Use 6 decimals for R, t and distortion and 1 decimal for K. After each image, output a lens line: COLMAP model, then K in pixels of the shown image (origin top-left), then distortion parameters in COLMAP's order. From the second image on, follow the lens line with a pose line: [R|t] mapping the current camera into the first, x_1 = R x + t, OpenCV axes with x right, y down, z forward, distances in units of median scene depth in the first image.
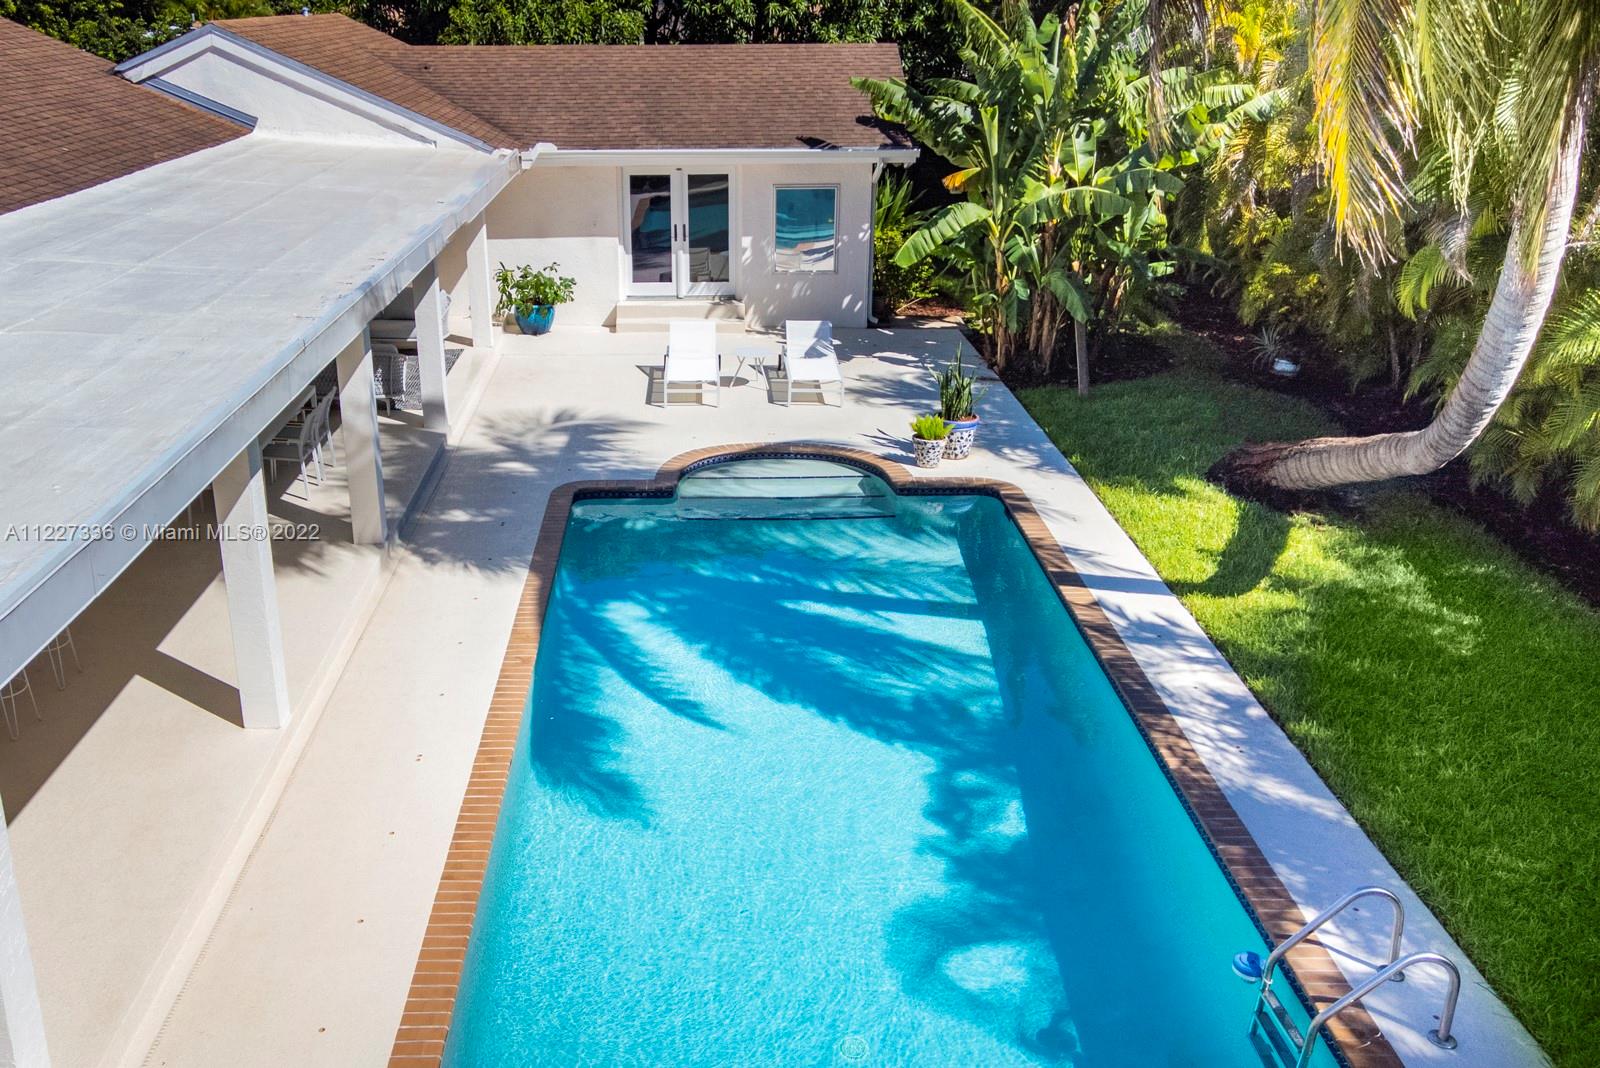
lens RADIAL K [[1521.0, 0, 800.0], [0, 1521.0, 534.0], [0, 0, 1]] dist [0.013529, 0.170077]
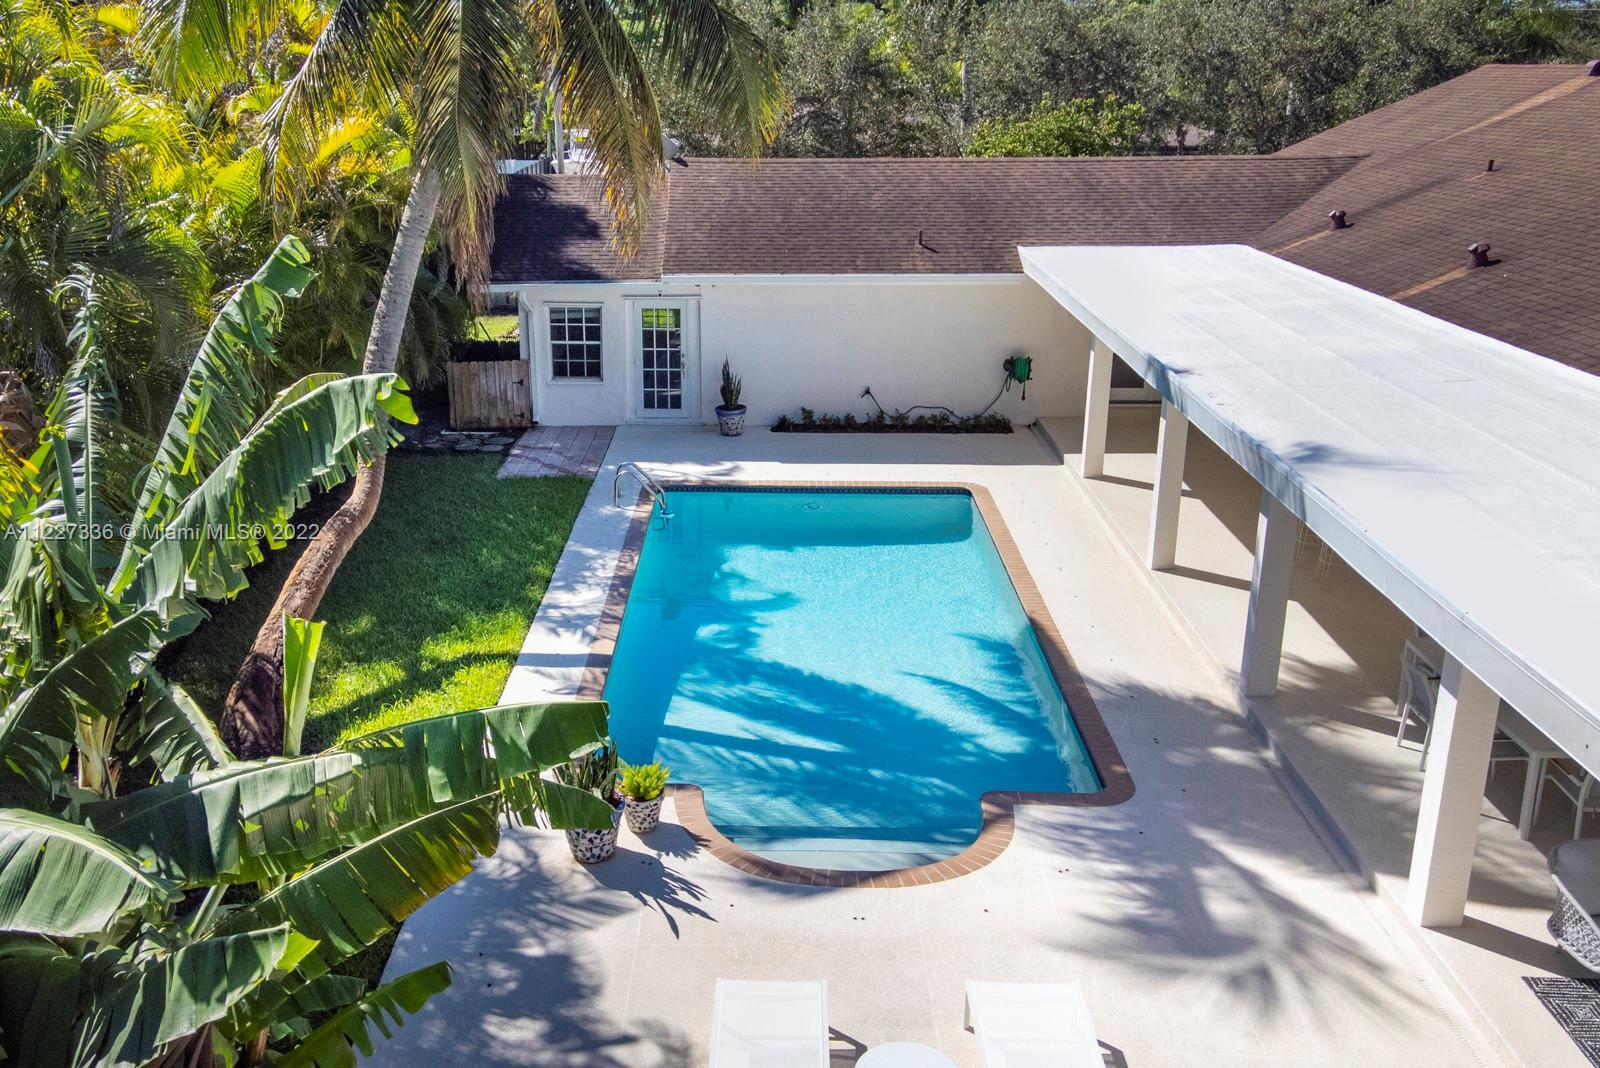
lens RADIAL K [[1521.0, 0, 800.0], [0, 1521.0, 534.0], [0, 0, 1]] dist [0.013529, 0.170077]
pose [[-0.998456, 0.016280, 0.053109, -0.038131], [0.044716, 0.802789, 0.594584, -0.734066], [-0.032956, 0.596041, -0.802278, 1.891478]]
